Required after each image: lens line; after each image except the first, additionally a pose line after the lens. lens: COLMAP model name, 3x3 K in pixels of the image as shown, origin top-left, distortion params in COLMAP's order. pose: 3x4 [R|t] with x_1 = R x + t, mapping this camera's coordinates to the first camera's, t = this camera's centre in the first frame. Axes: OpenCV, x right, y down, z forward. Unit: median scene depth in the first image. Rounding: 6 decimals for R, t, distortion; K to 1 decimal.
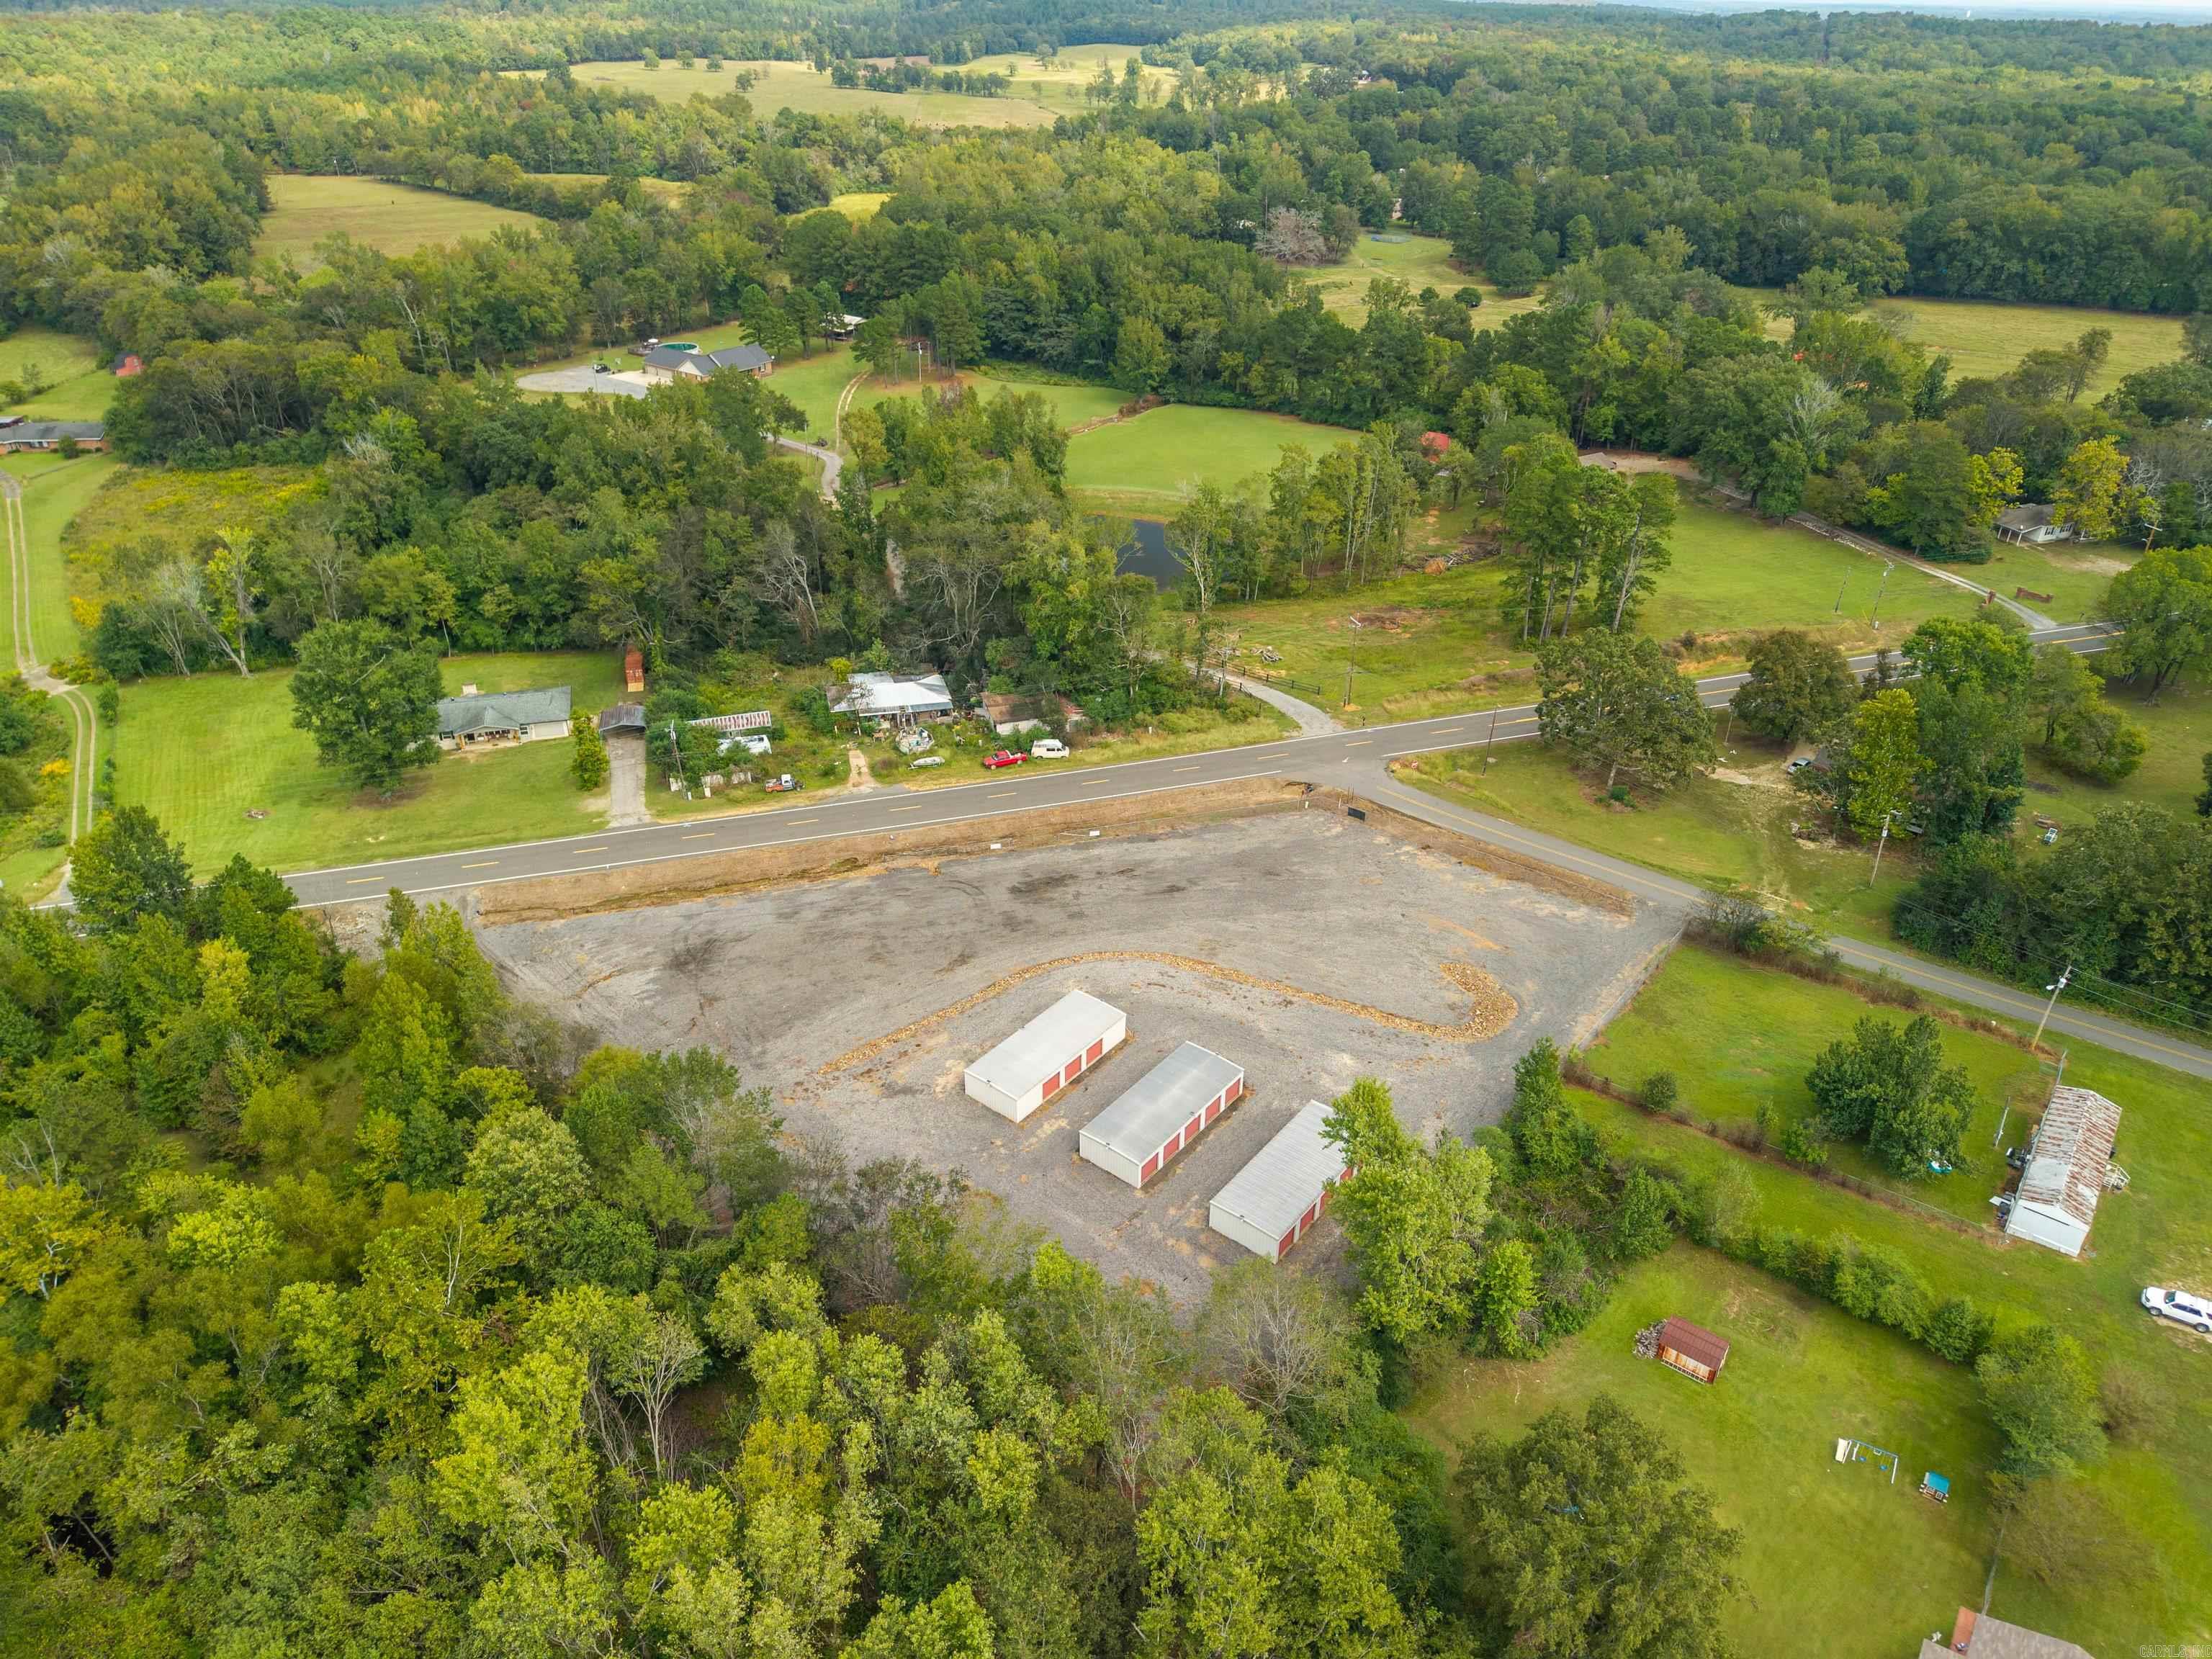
lens RADIAL K [[1448.0, 0, 1112.4], [0, 1448.0, 829.8], [0, 0, 1]] dist [0.003363, -0.001682]
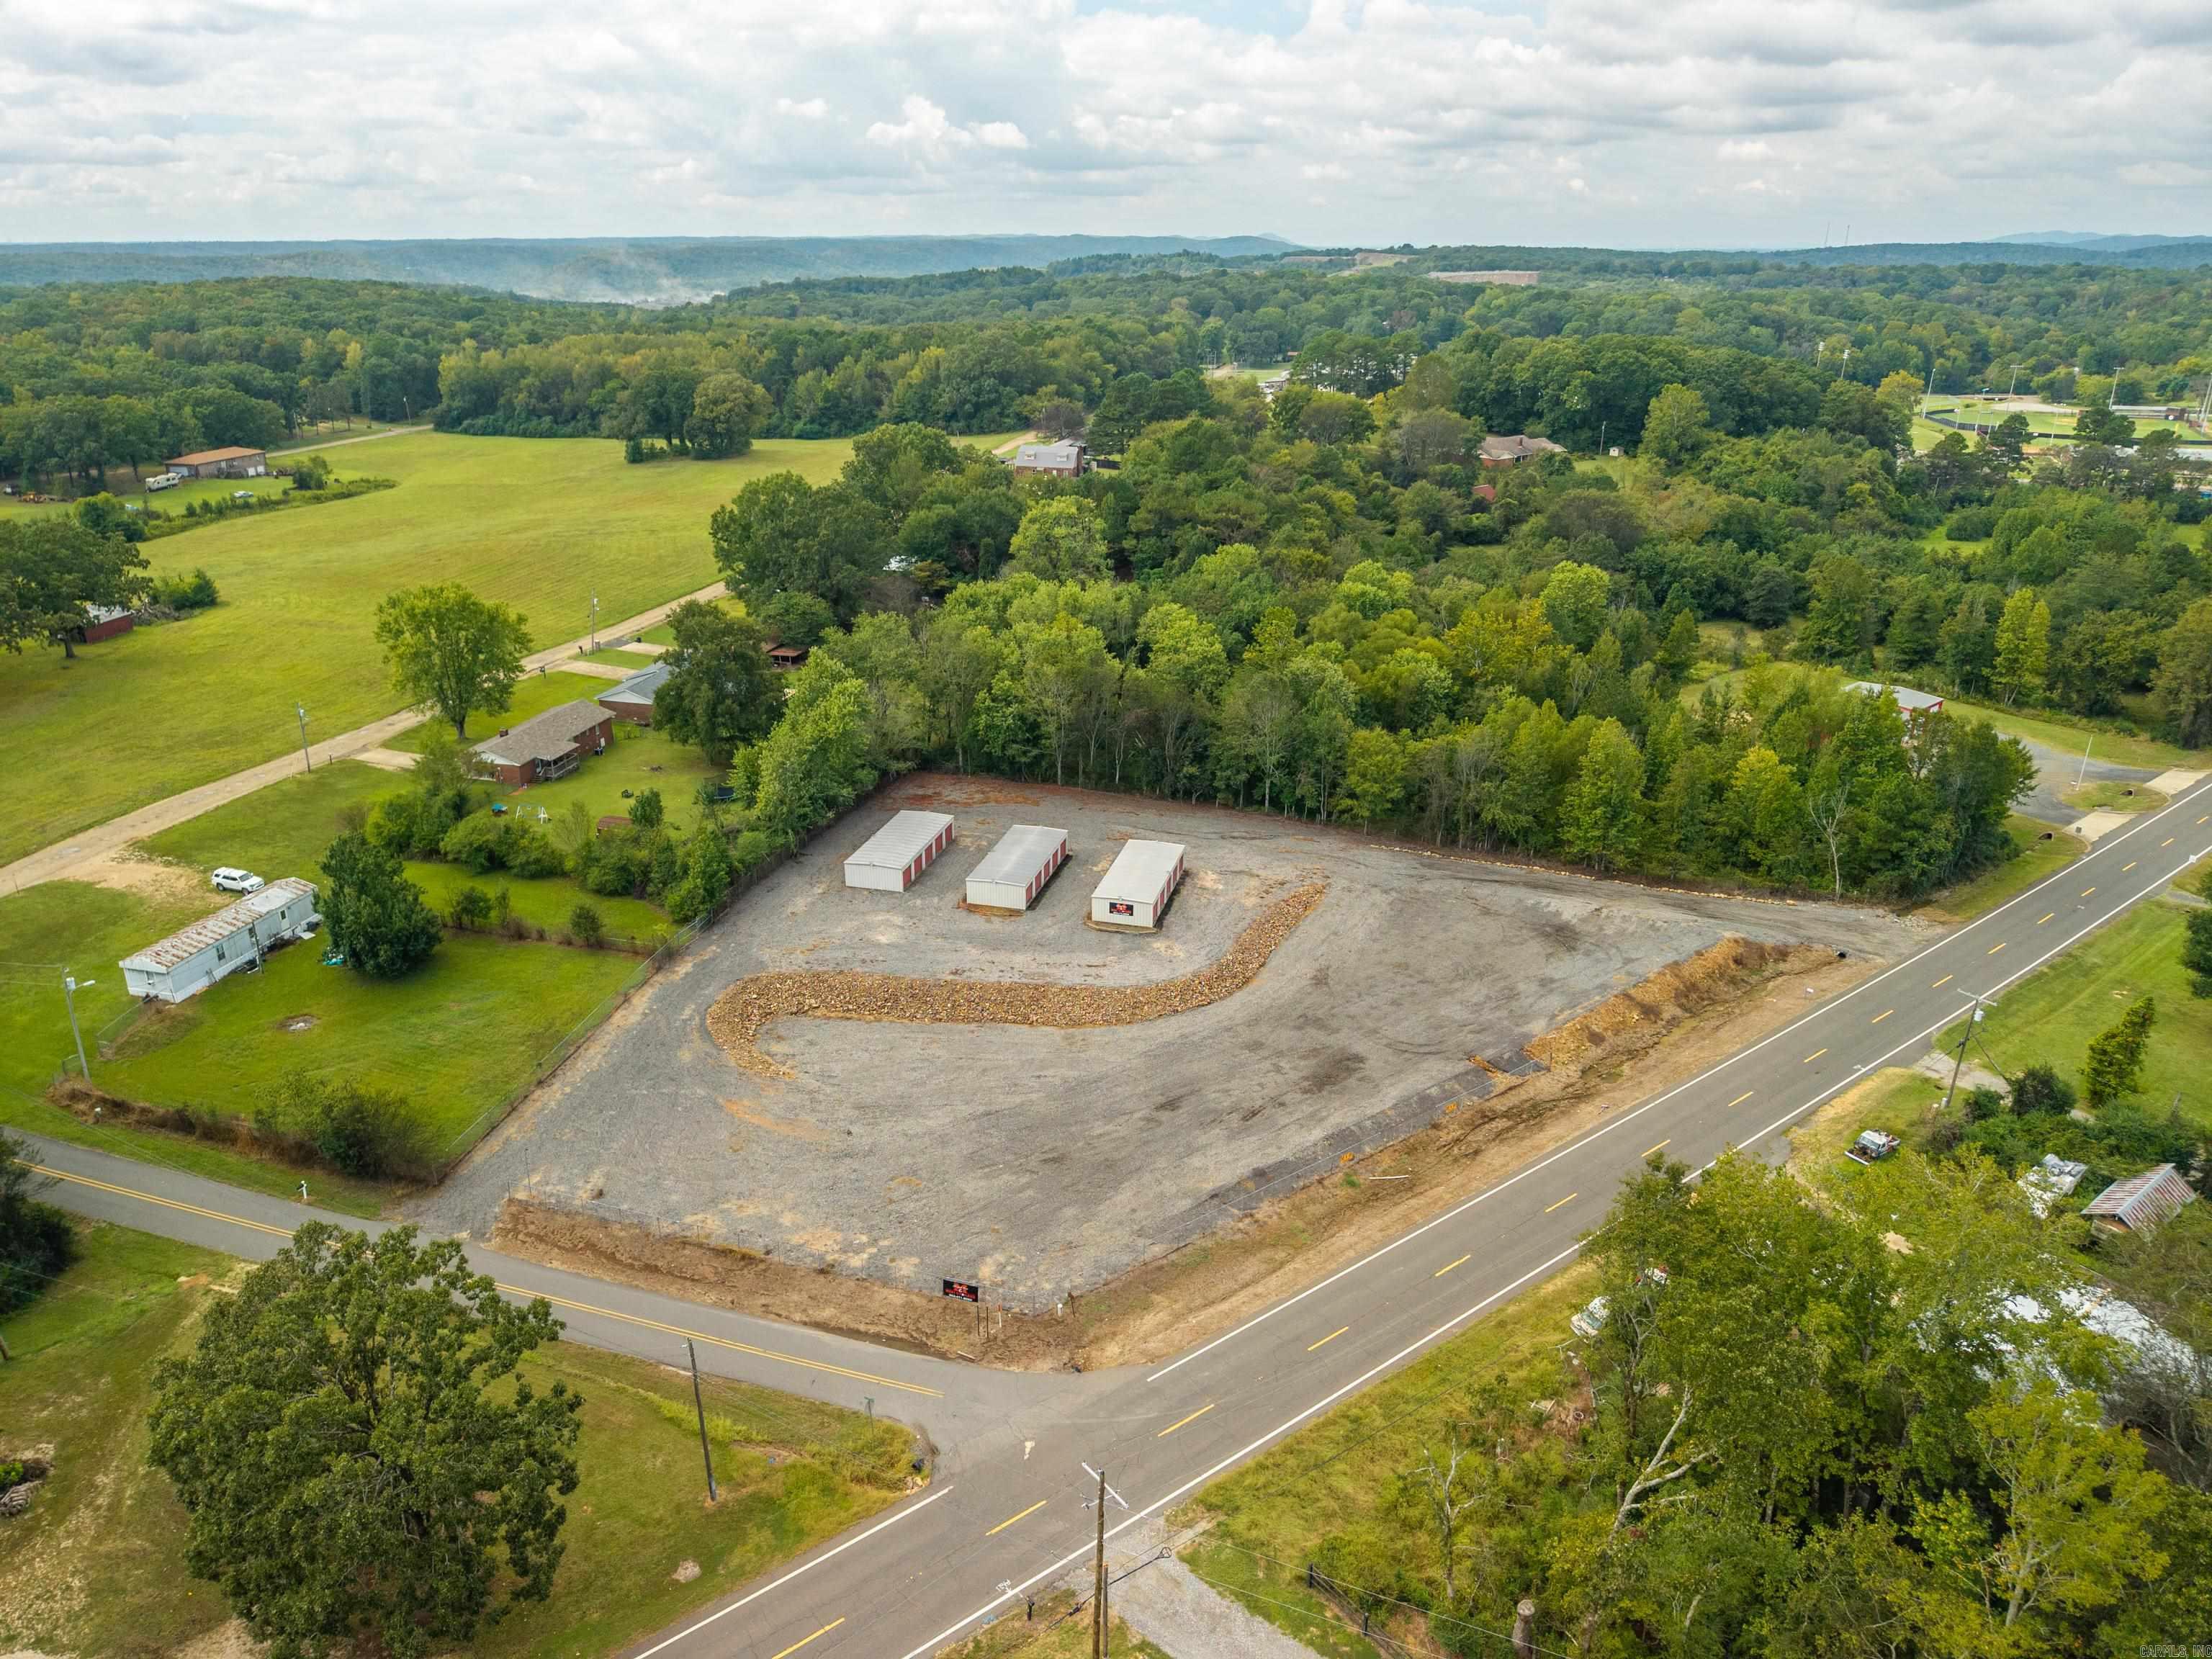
lens RADIAL K [[1512.7, 0, 1106.0], [0, 1512.7, 829.5], [0, 0, 1]] dist [0.005390, -0.004343]
pose [[-0.918814, 0.120279, -0.375917, 0.283474], [-0.217494, 0.640486, 0.736528, -0.497643], [0.329358, 0.758492, -0.562328, 1.103661]]
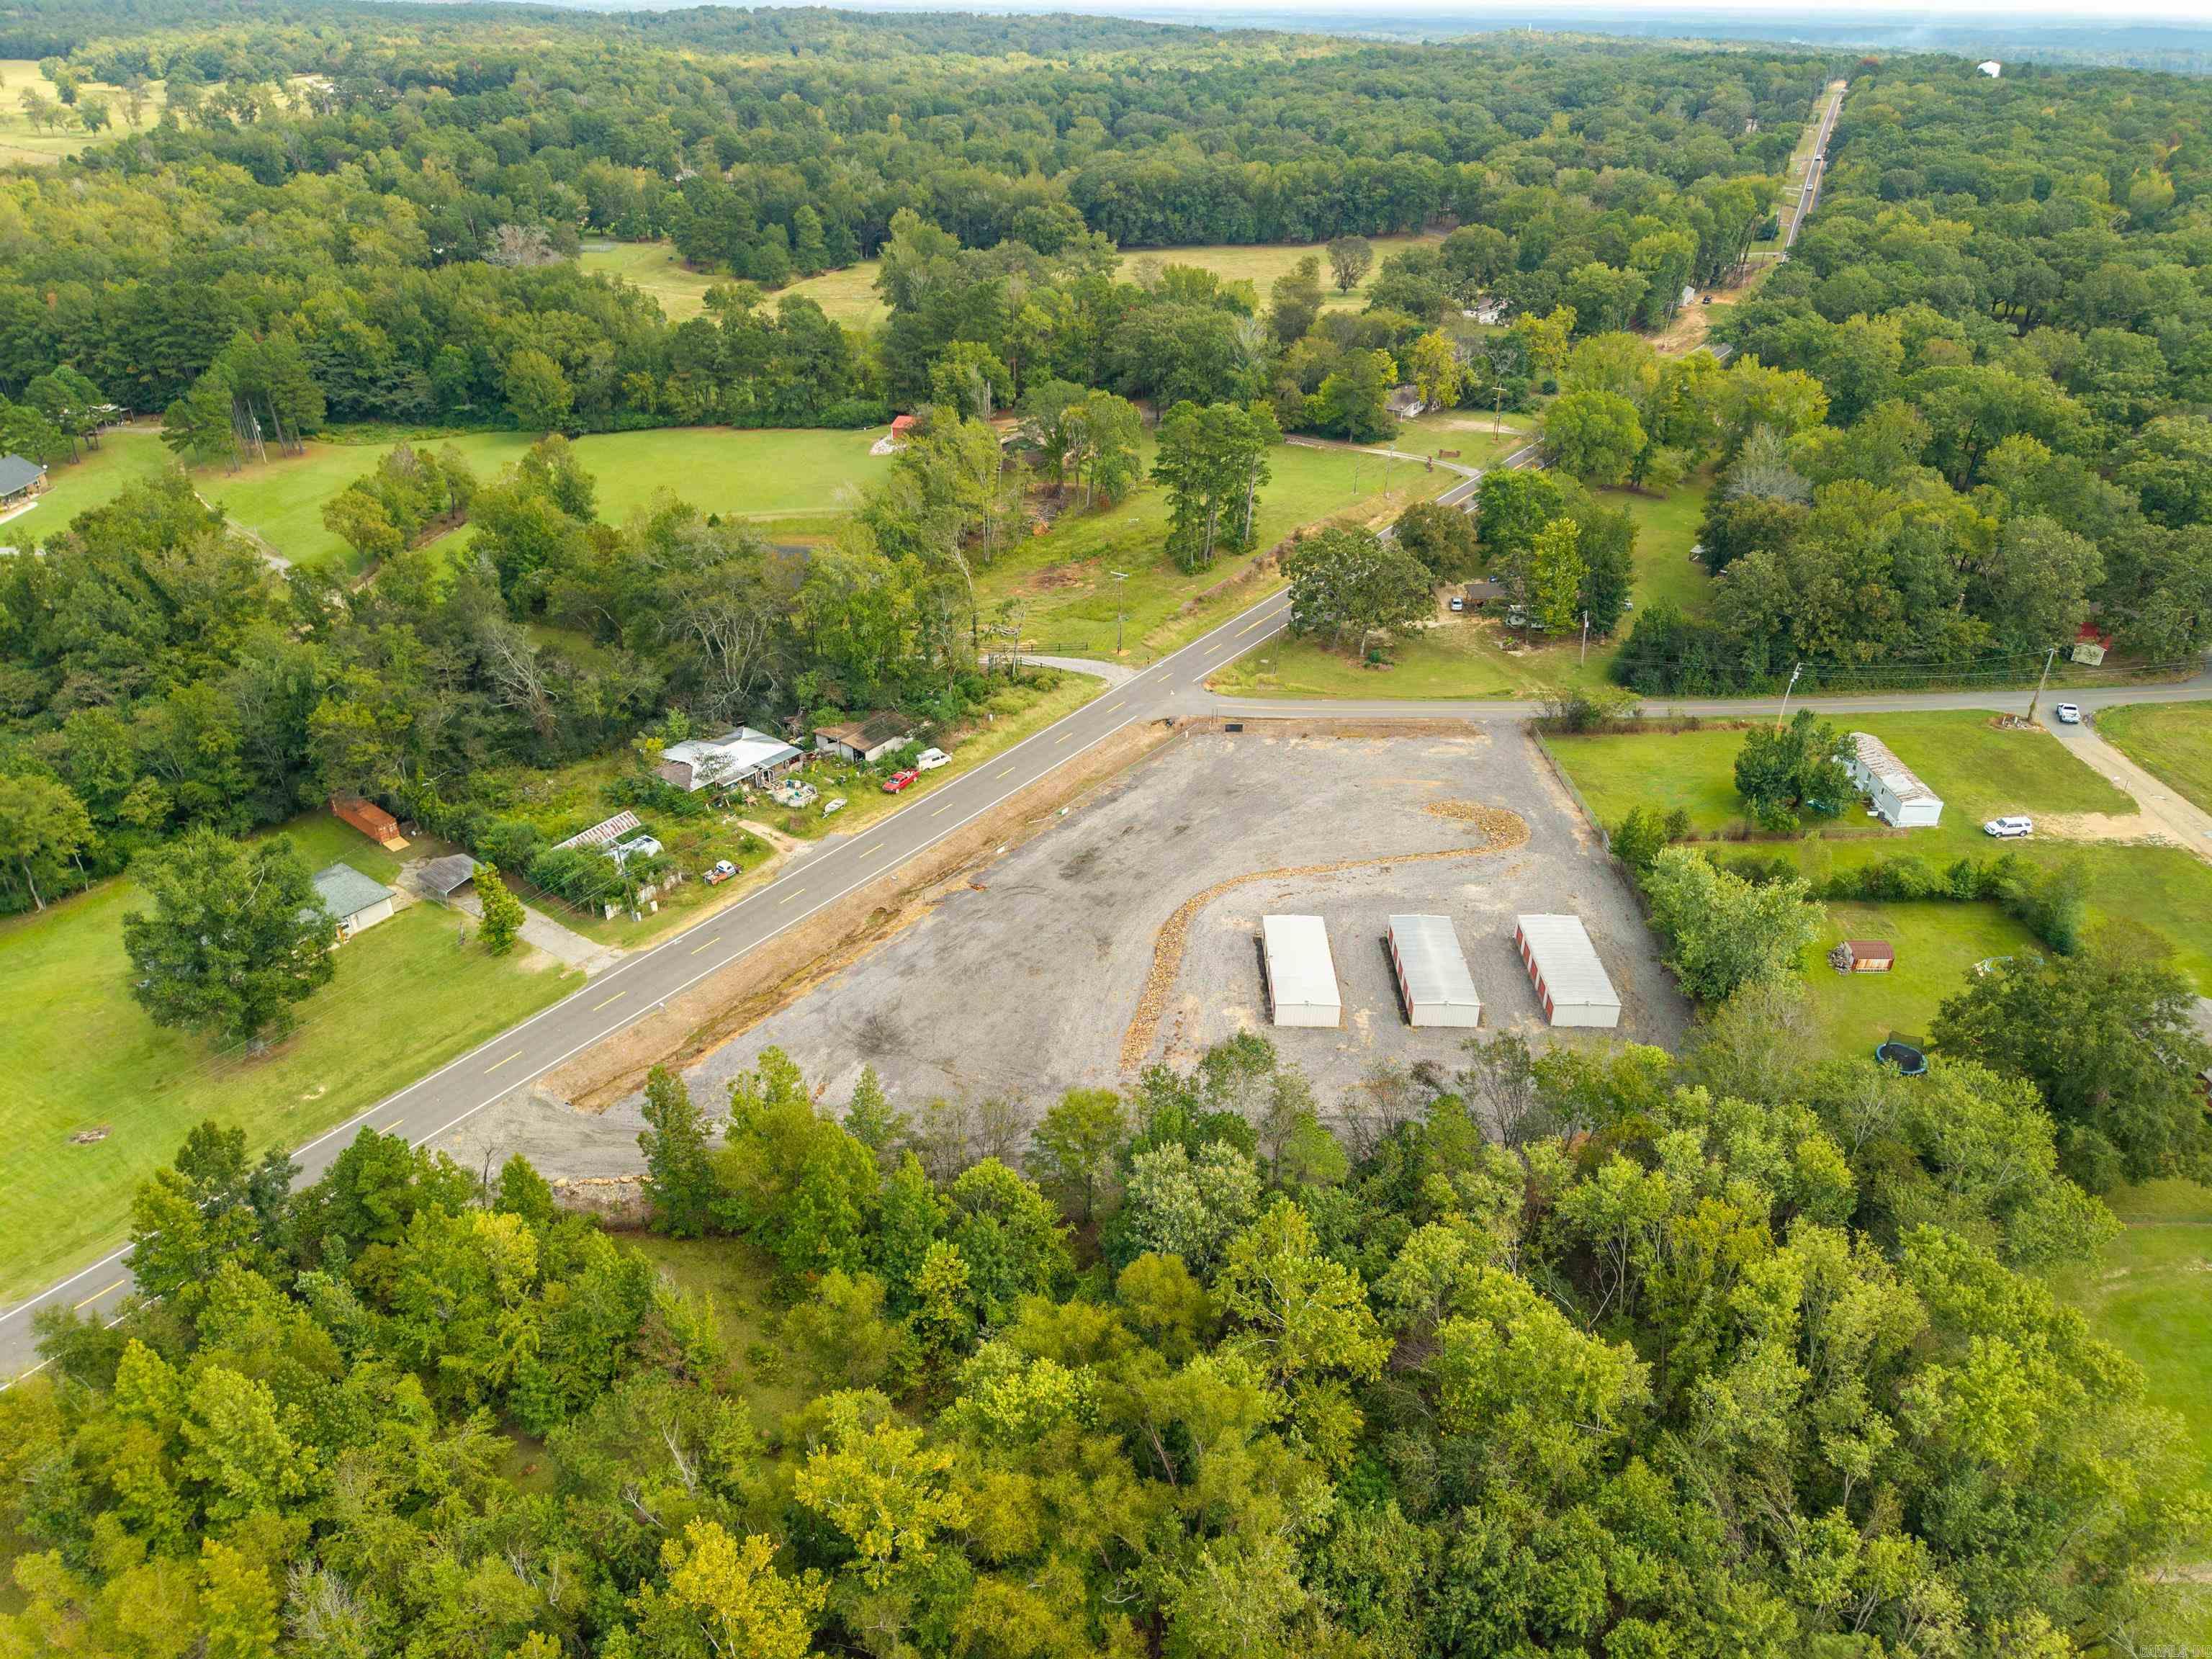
lens RADIAL K [[1448.0, 0, 1112.4], [0, 1448.0, 829.8], [0, 0, 1]] dist [0.003363, -0.001682]
pose [[0.798423, -0.307687, 0.517541, -0.475432], [0.306722, 0.947522, 0.090131, -0.061195], [-0.518114, 0.086778, 0.850898, 0.085500]]
